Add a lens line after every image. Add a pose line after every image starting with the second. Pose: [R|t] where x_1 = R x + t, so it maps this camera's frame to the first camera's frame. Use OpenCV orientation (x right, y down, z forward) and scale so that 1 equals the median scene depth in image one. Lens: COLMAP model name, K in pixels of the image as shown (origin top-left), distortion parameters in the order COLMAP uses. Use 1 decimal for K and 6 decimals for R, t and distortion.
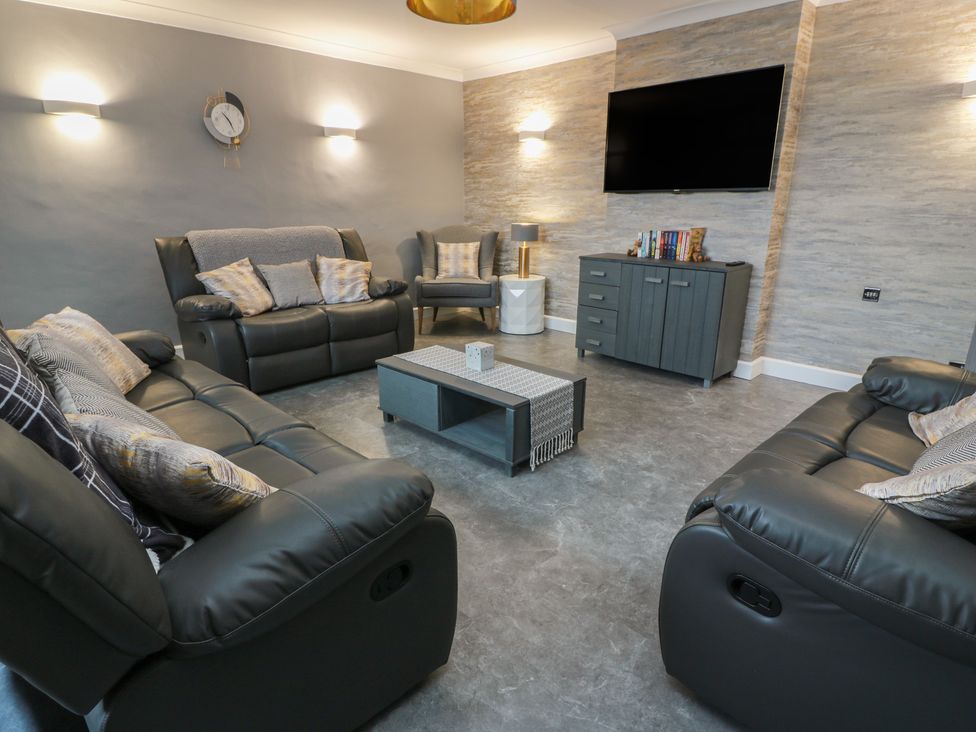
lens RADIAL K [[519.6, 0, 488.7], [0, 519.6, 360.8], [0, 0, 1]] dist [0.002424, -0.015511]
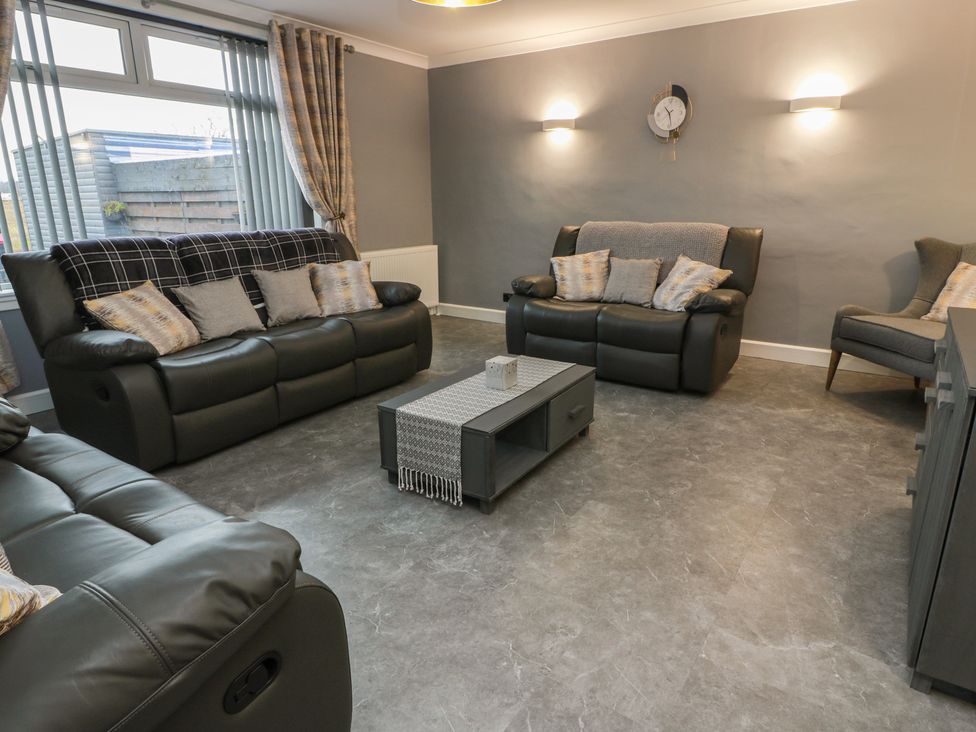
lens RADIAL K [[602.5, 0, 530.0], [0, 602.5, 373.4], [0, 0, 1]] dist [-0.021396, 0.003140]
pose [[0.217323, 0.268812, -0.938355, 0.657004], [-0.277029, 0.938787, 0.204776, -0.158660], [0.935963, 0.215449, 0.278489, 0.539269]]
